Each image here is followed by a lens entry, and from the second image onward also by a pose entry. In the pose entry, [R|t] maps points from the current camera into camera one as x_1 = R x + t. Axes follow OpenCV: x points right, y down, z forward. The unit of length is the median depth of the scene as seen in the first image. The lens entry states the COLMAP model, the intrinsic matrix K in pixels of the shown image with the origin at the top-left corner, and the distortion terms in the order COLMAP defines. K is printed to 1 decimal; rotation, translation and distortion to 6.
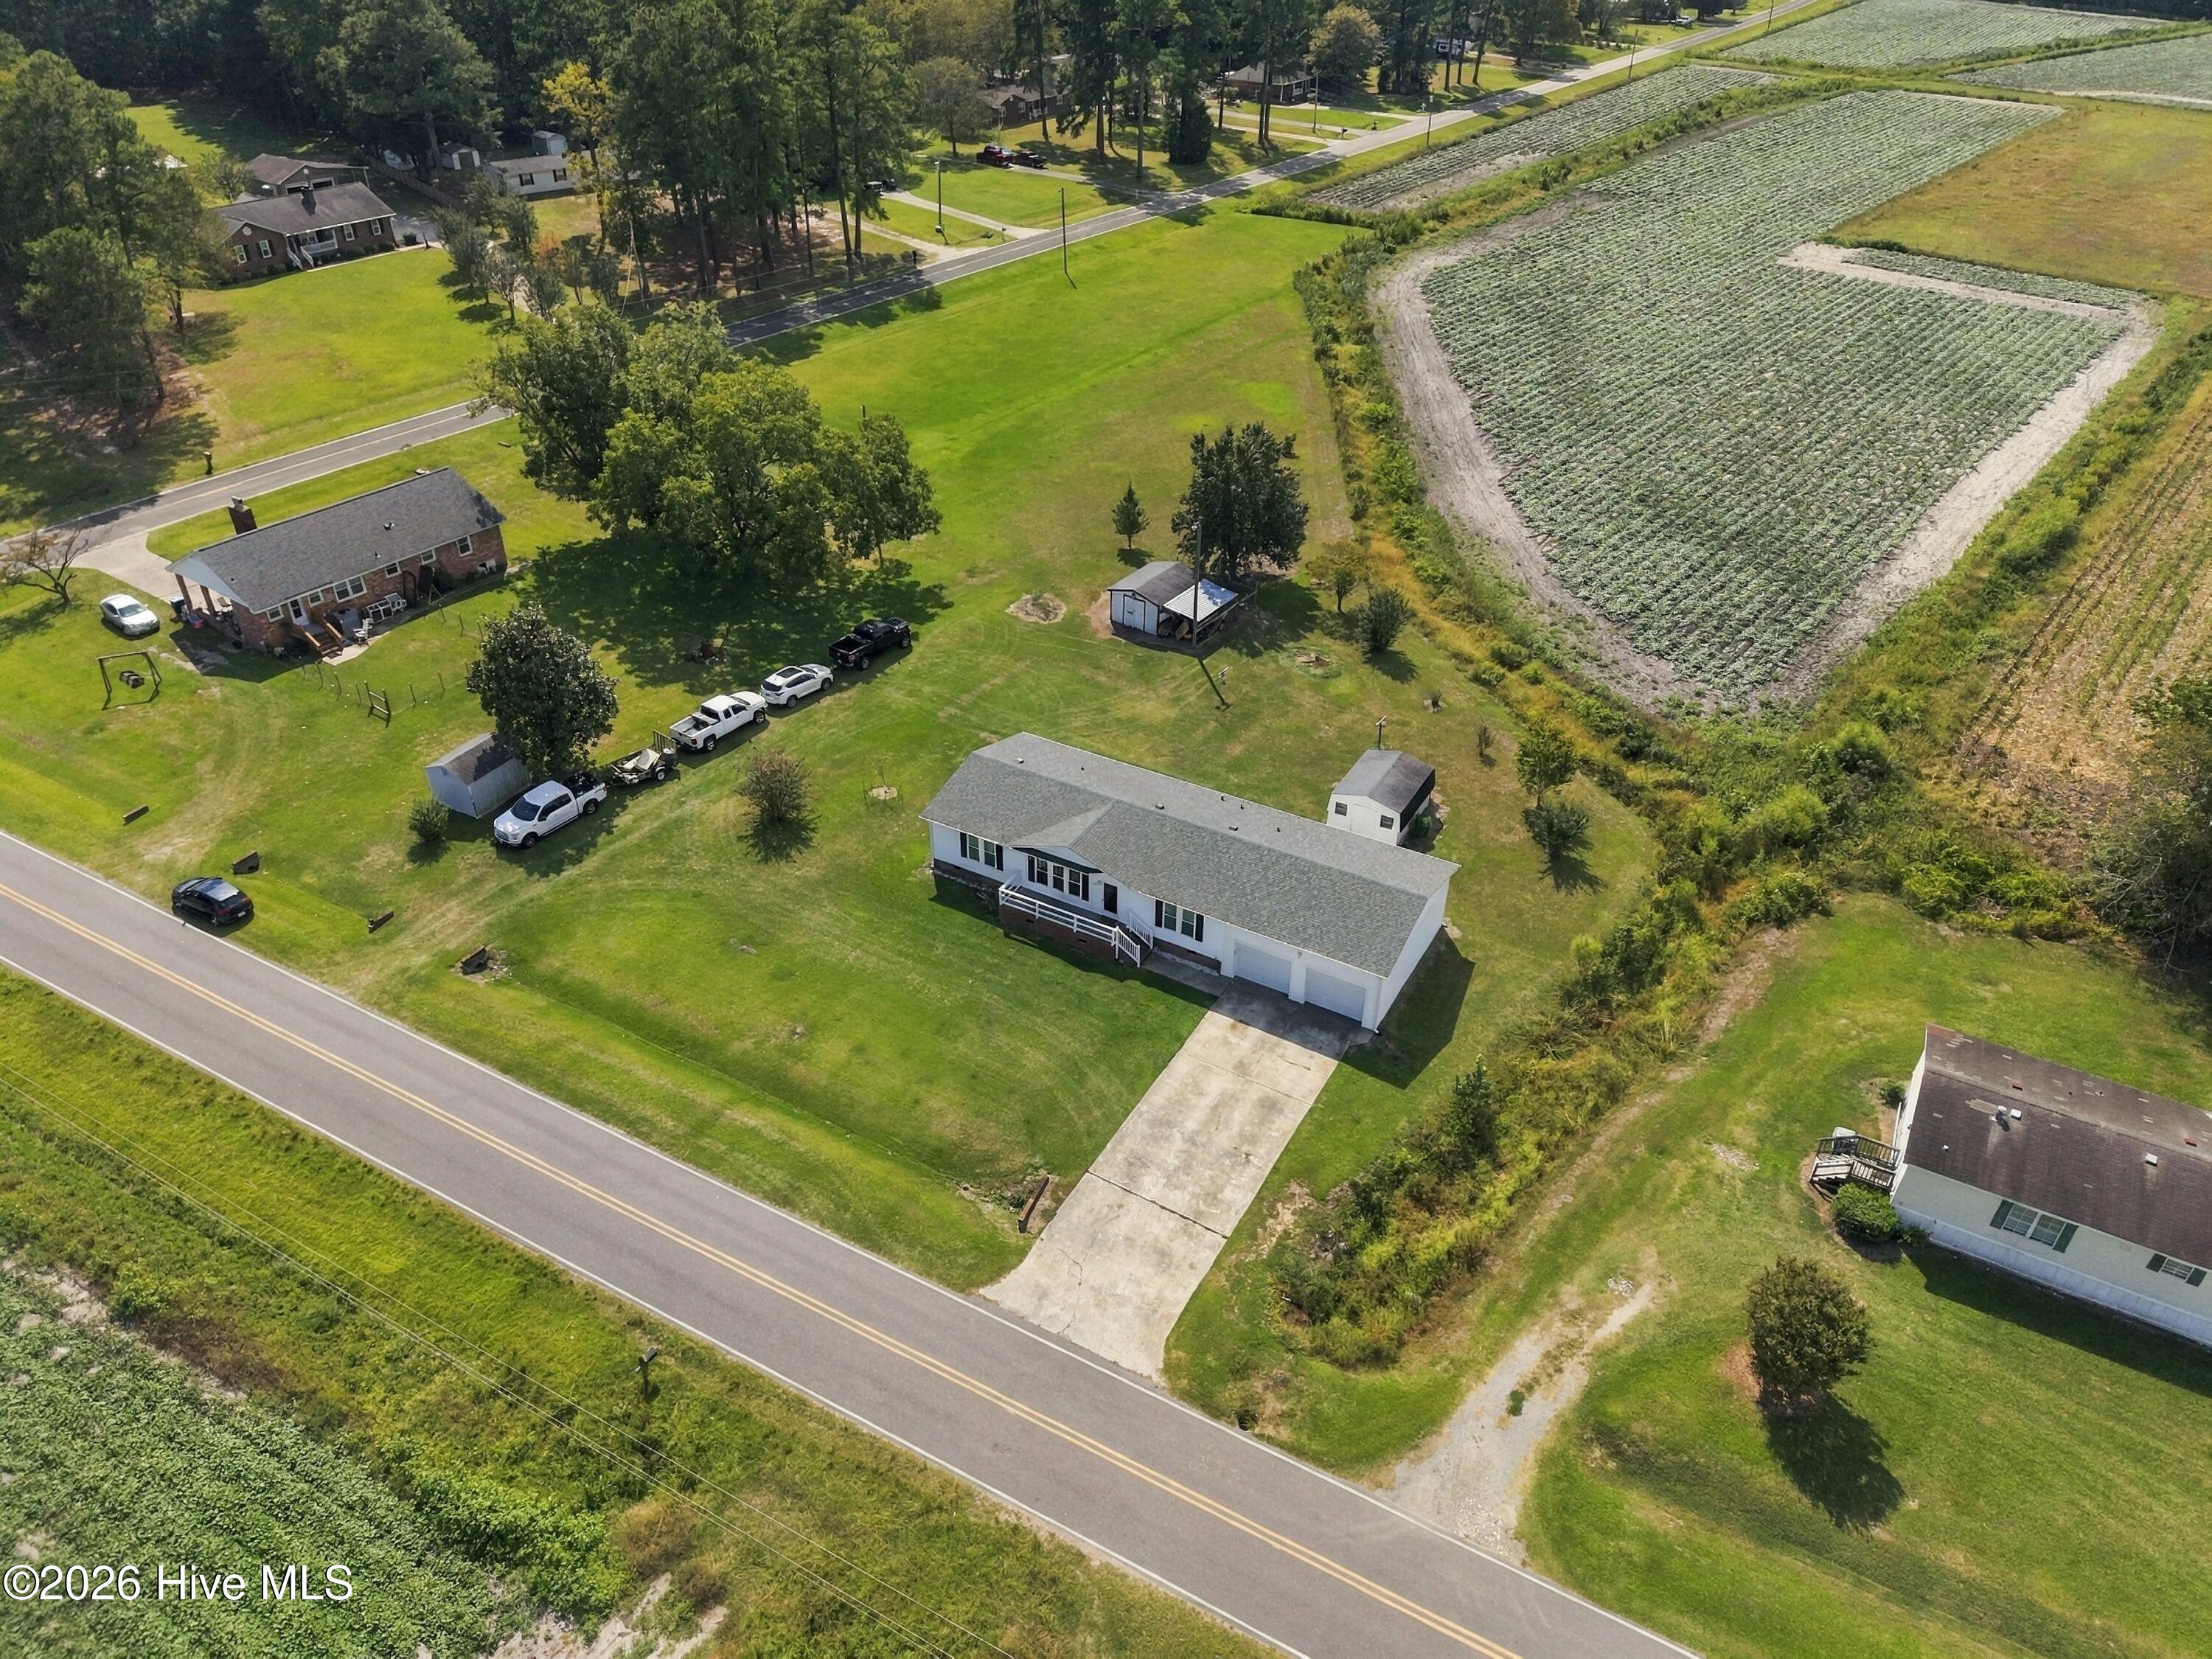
lens RADIAL K [[1476.4, 0, 1106.2], [0, 1476.4, 827.0], [0, 0, 1]] dist [0.031089, -0.028402]
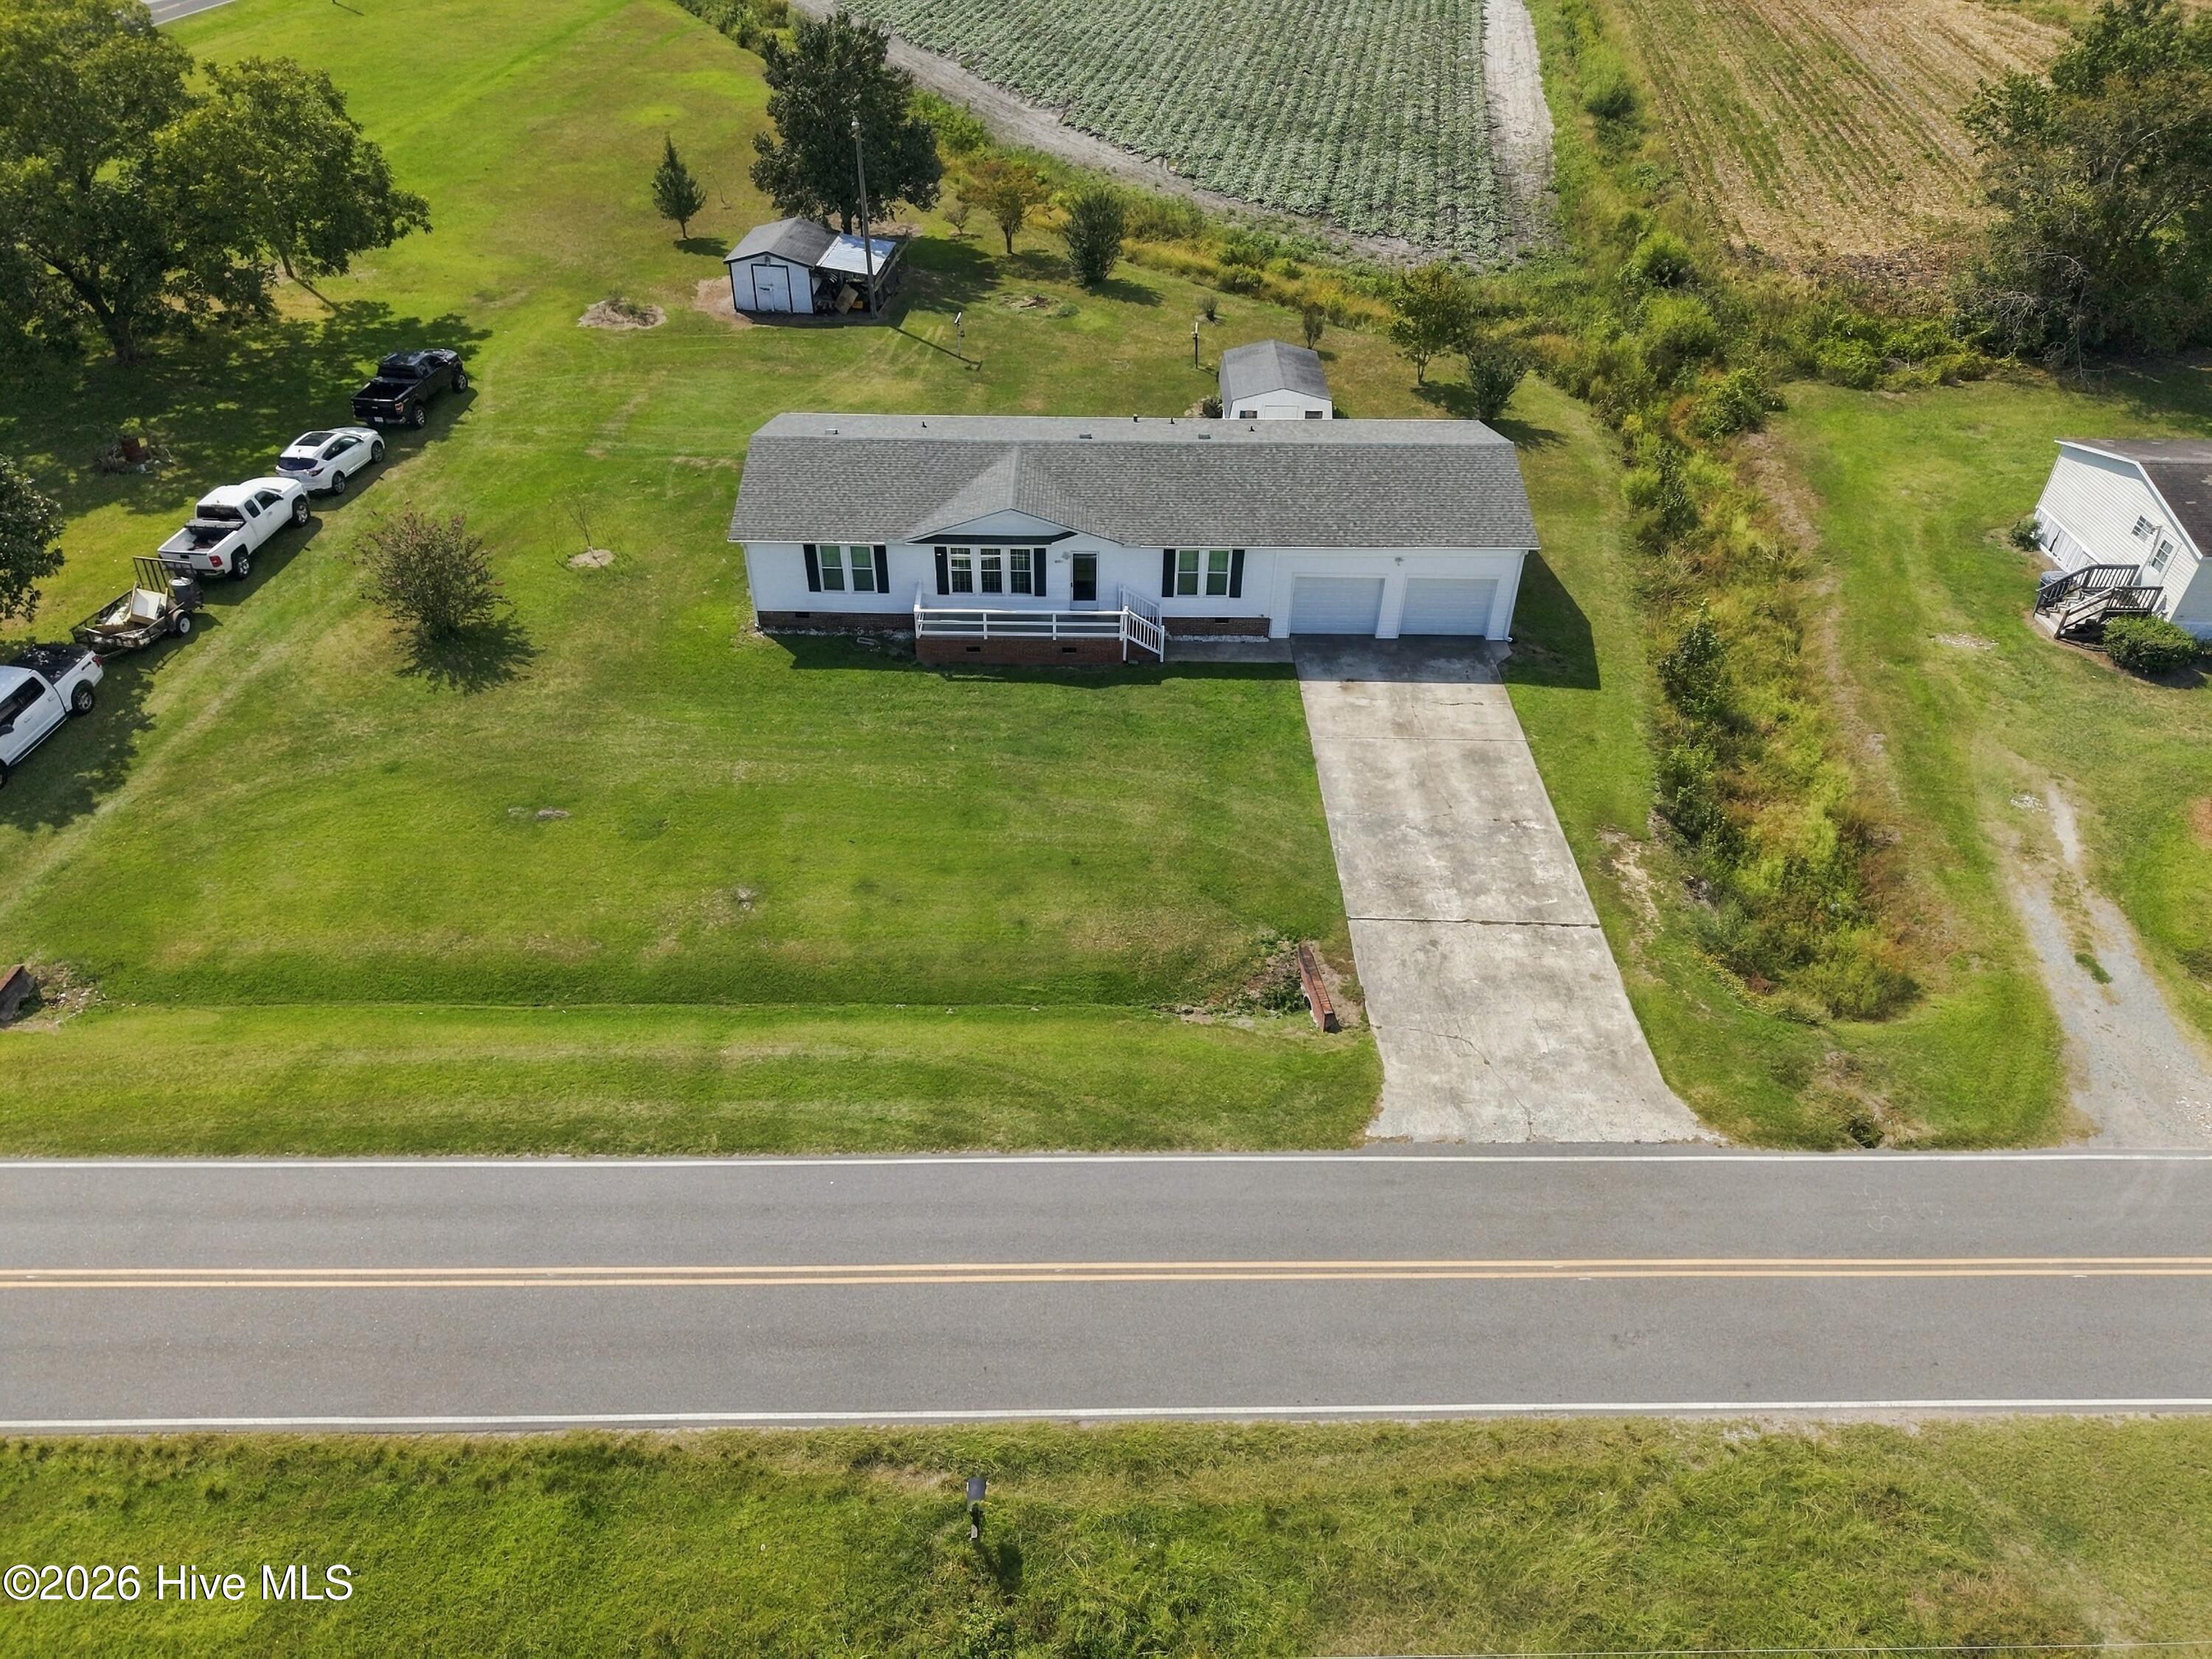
lens RADIAL K [[1476.4, 0, 1105.1], [0, 1476.4, 835.3], [0, 0, 1]] dist [0.031089, -0.028402]
pose [[0.866251, -0.308955, 0.392626, -0.279525], [0.277568, 0.951036, 0.135966, 0.070360], [-0.415409, -0.008800, 0.909592, 0.388871]]
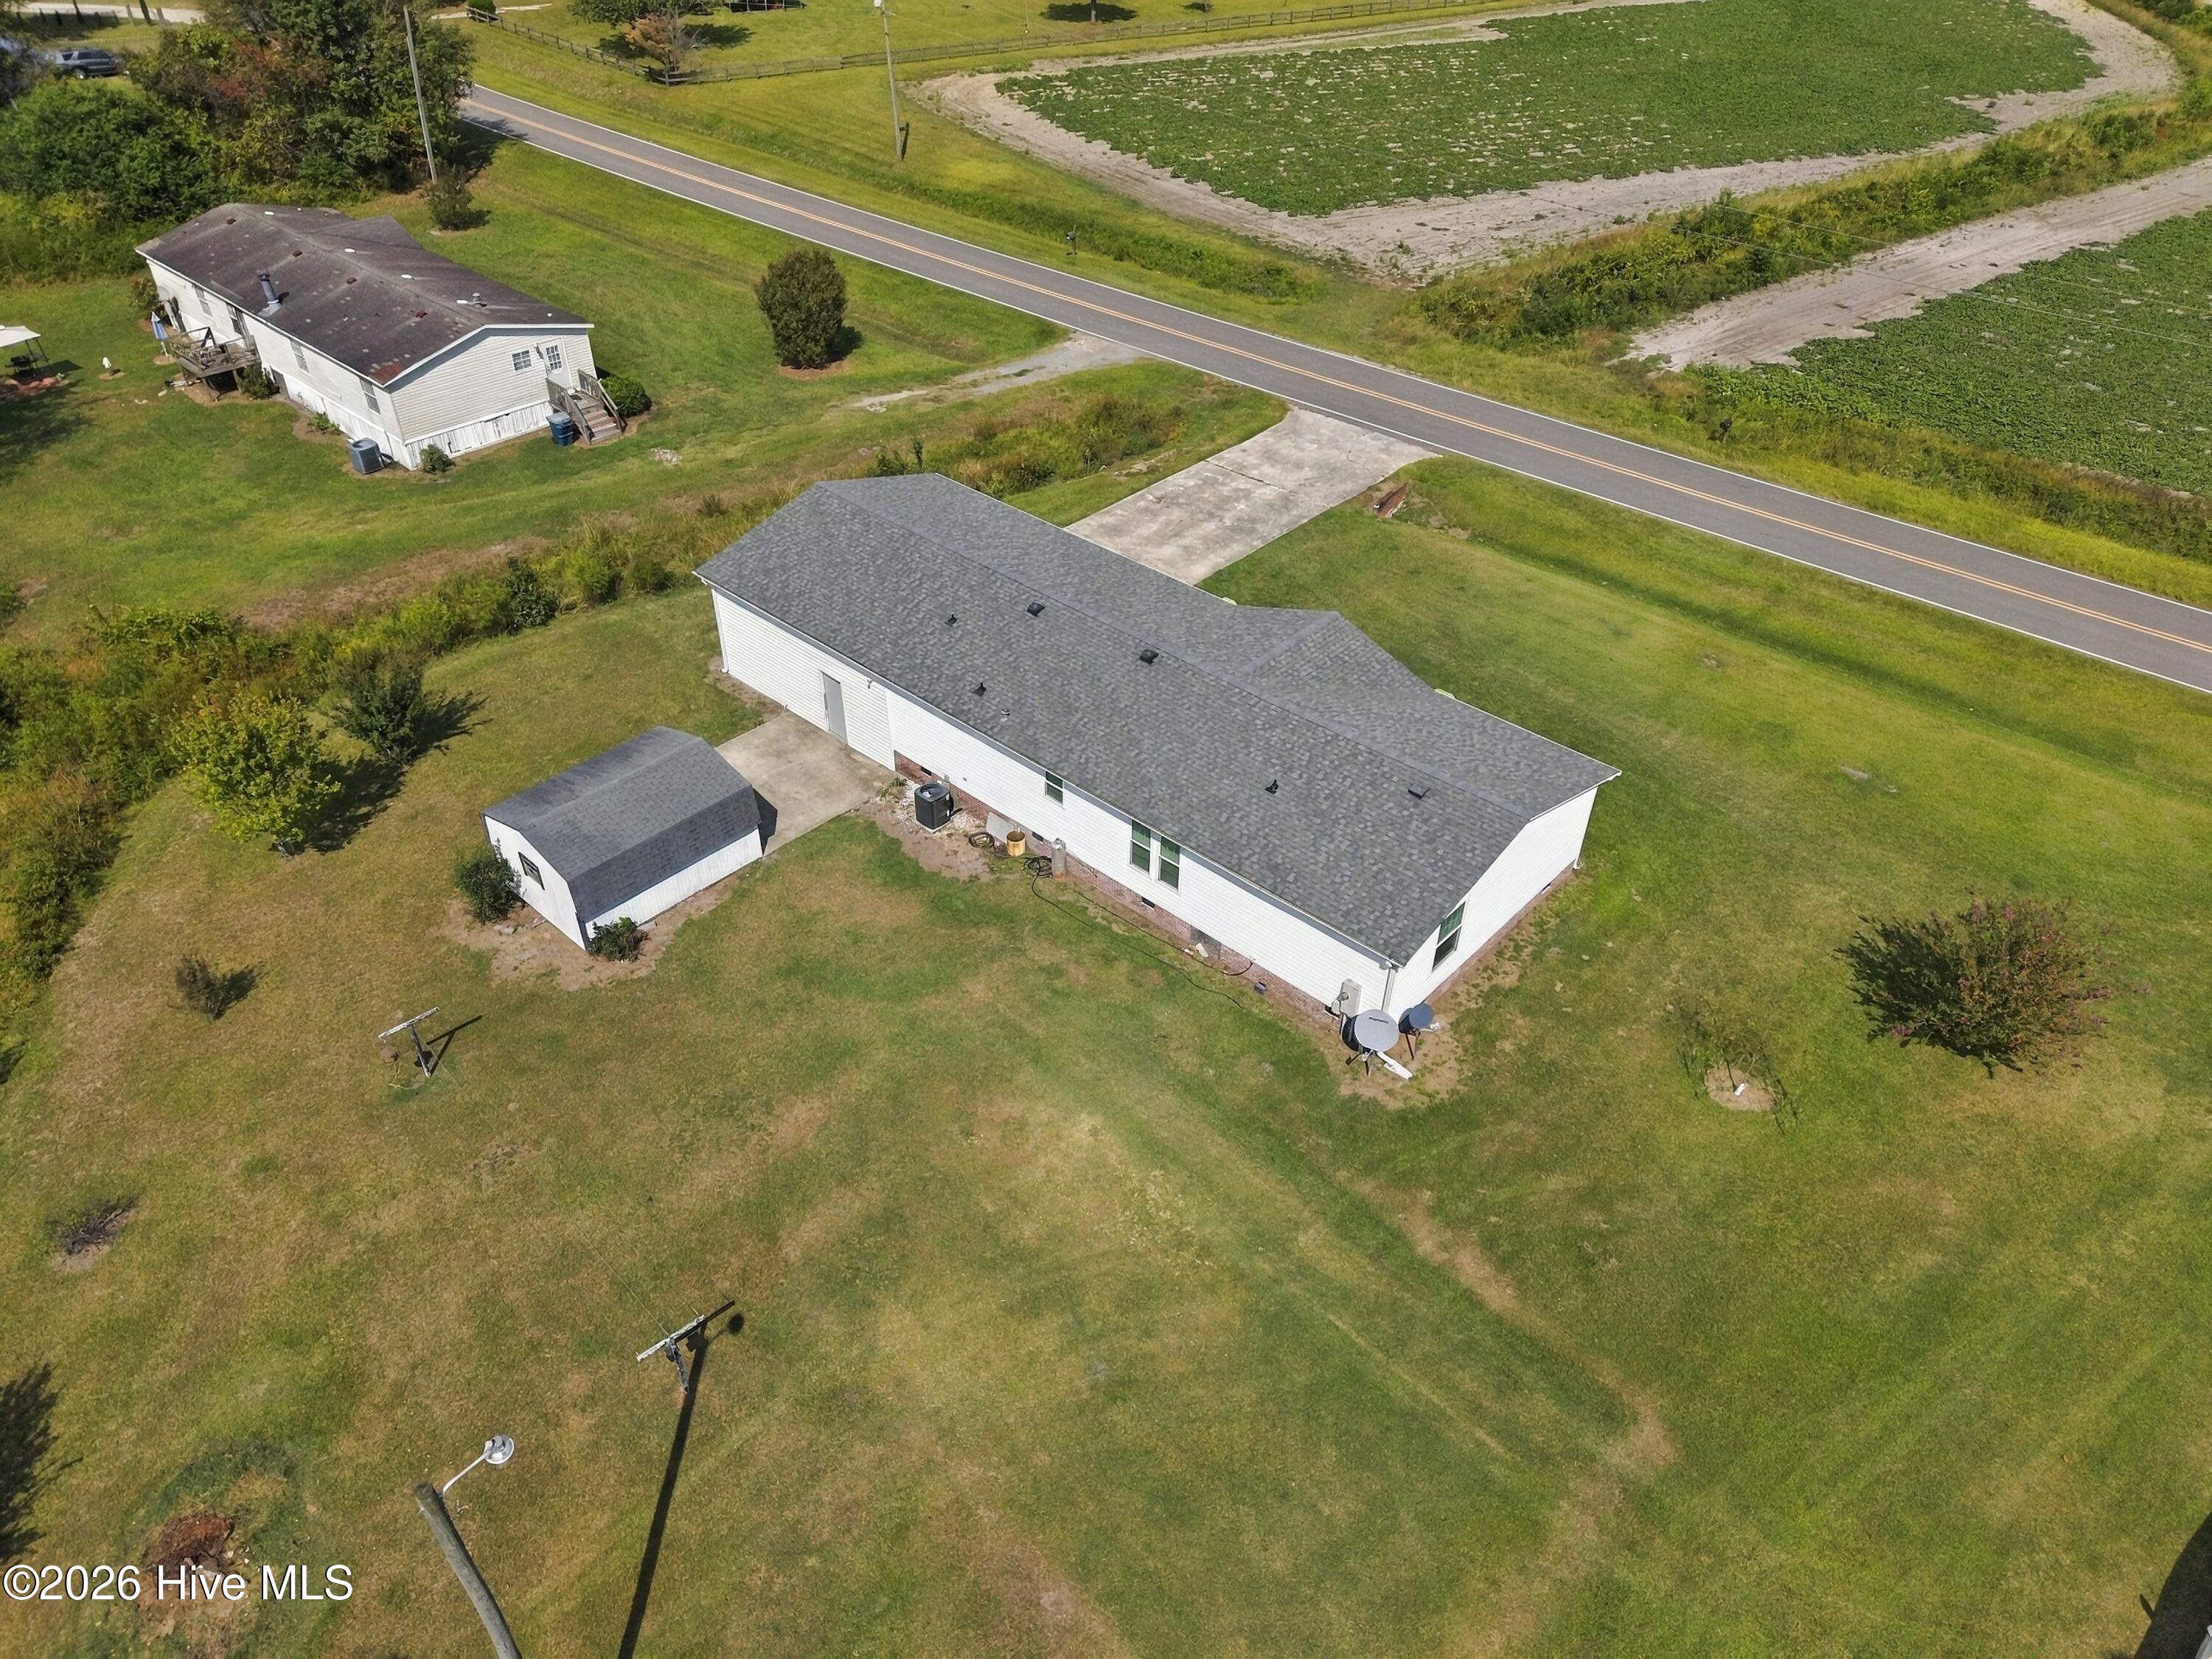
lens RADIAL K [[1476.4, 0, 1111.6], [0, 1476.4, 835.3], [0, 0, 1]] dist [0.031089, -0.028402]
pose [[-0.977087, -0.152492, 0.148481, -0.039162], [0.095812, 0.307802, 0.946614, -0.503523], [-0.190054, 0.939151, -0.286139, 1.232385]]
